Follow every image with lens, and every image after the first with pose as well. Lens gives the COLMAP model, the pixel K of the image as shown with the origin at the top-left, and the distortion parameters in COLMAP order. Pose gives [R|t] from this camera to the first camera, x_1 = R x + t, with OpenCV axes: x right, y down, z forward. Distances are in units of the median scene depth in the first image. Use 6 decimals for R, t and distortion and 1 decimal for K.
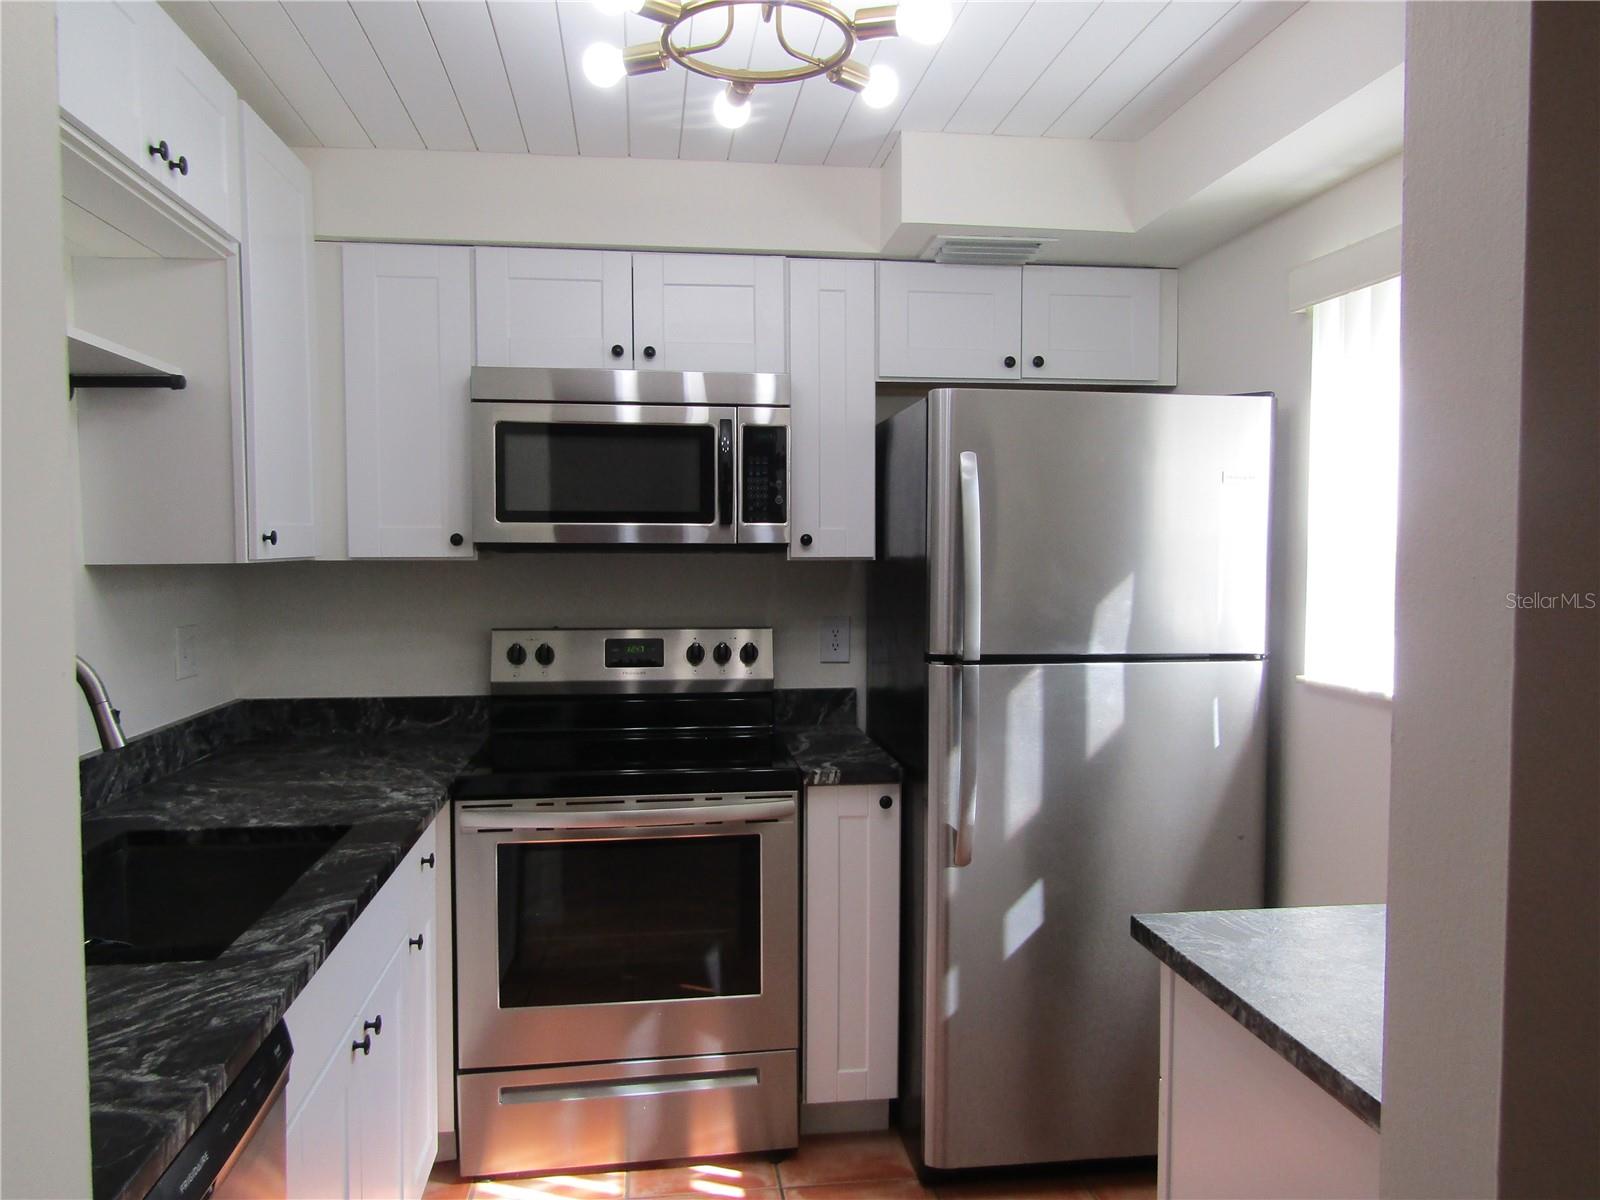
lens RADIAL K [[1144.3, 0, 800.0], [0, 1144.3, 600.0], [0, 0, 1]] dist [-0.002141, 0.000328]
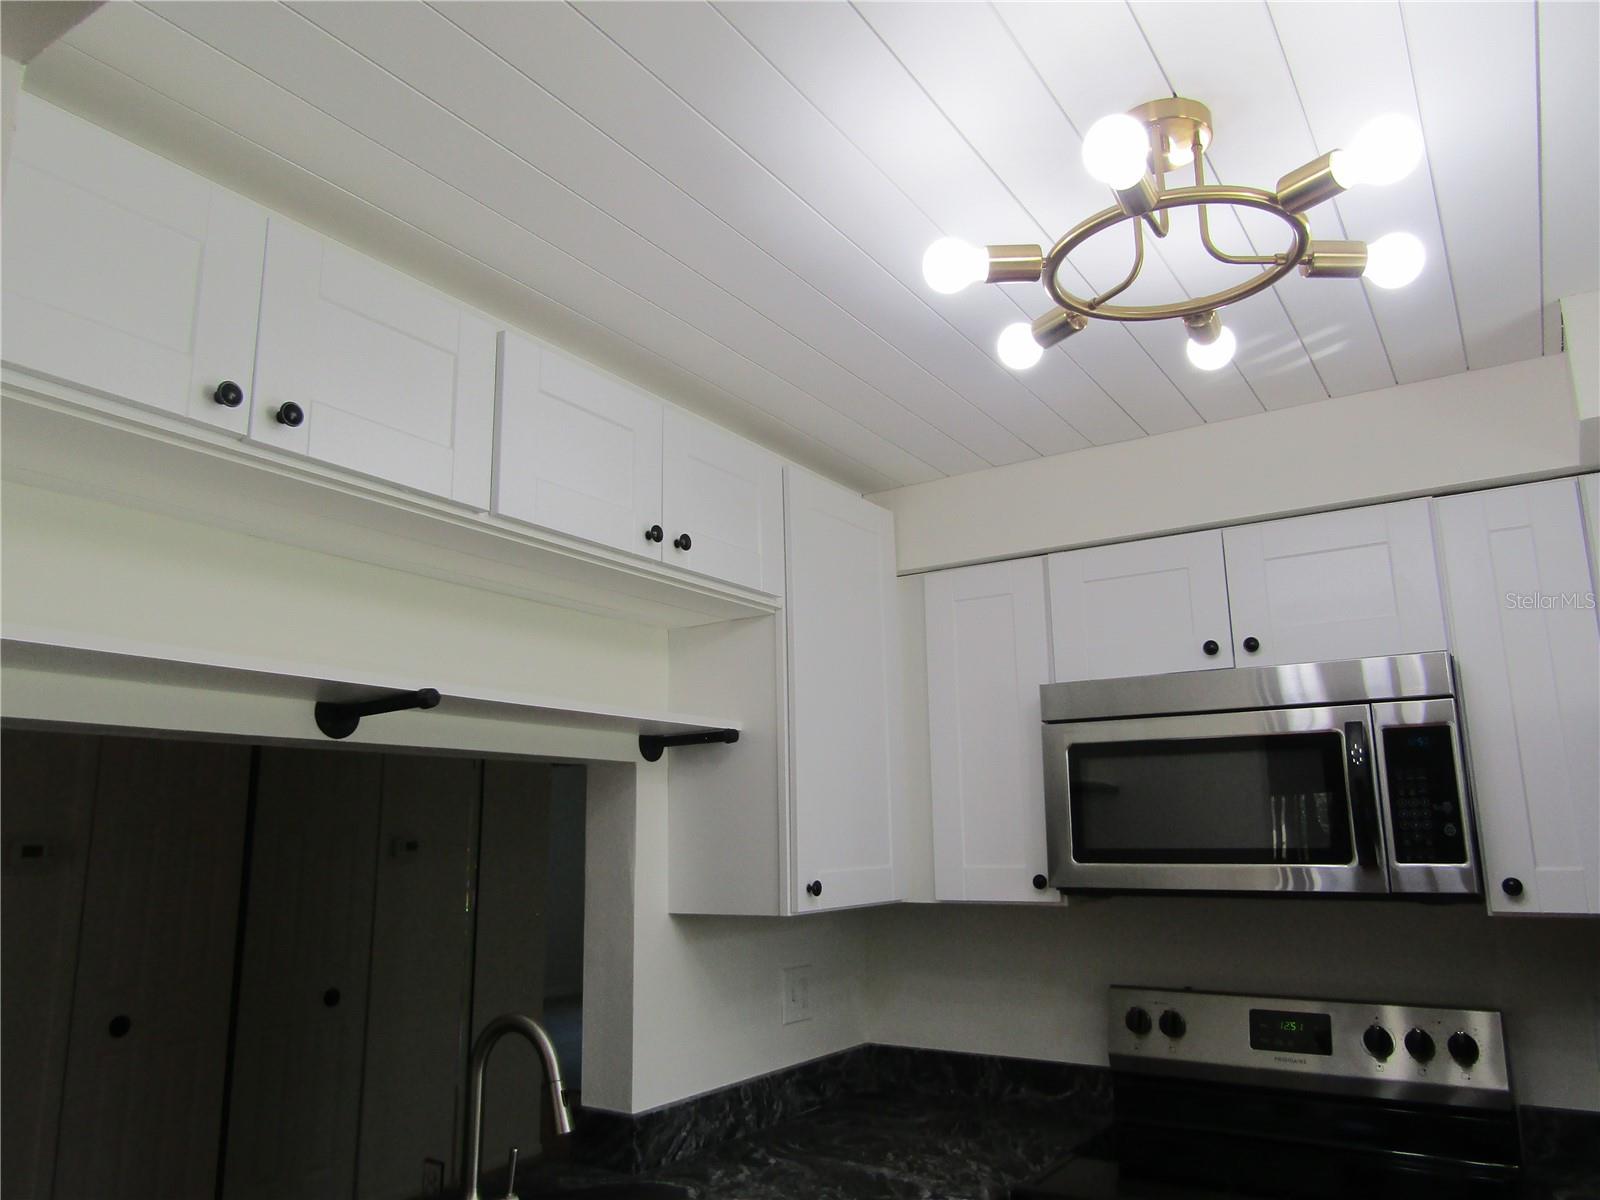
lens RADIAL K [[1144.3, 0, 800.0], [0, 1144.3, 600.0], [0, 0, 1]] dist [-0.002141, 0.000328]
pose [[0.756948, -0.141553, -0.637960, 0.156170], [-0.017721, 0.971451, -0.236576, -0.054777], [0.653235, 0.190381, 0.732830, 0.212842]]
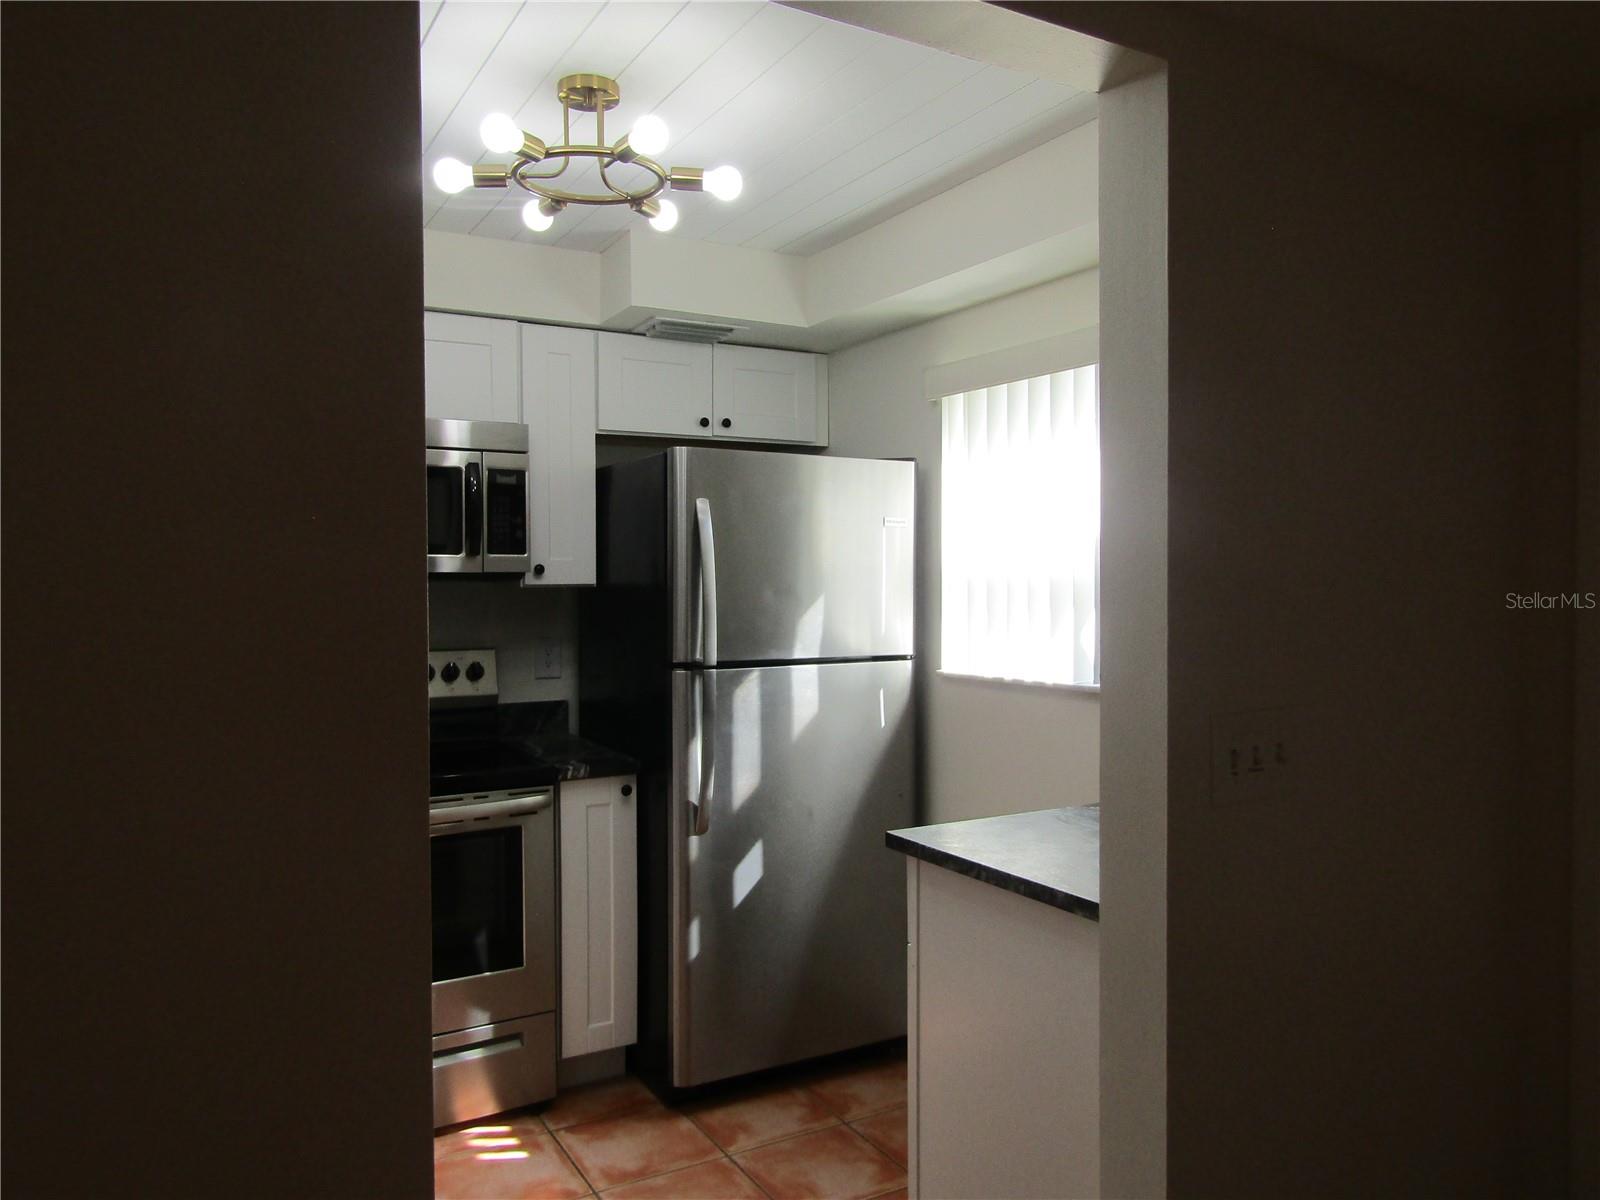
lens RADIAL K [[1147.2, 0, 800.0], [0, 1147.2, 600.0], [0, 0, 1]] dist [0.001082, 0.002472]
pose [[0.924761, -0.010914, 0.380391, -0.208568], [0.020594, 0.999559, -0.021387, 0.008817], [-0.379990, 0.027612, 0.924578, -0.172294]]
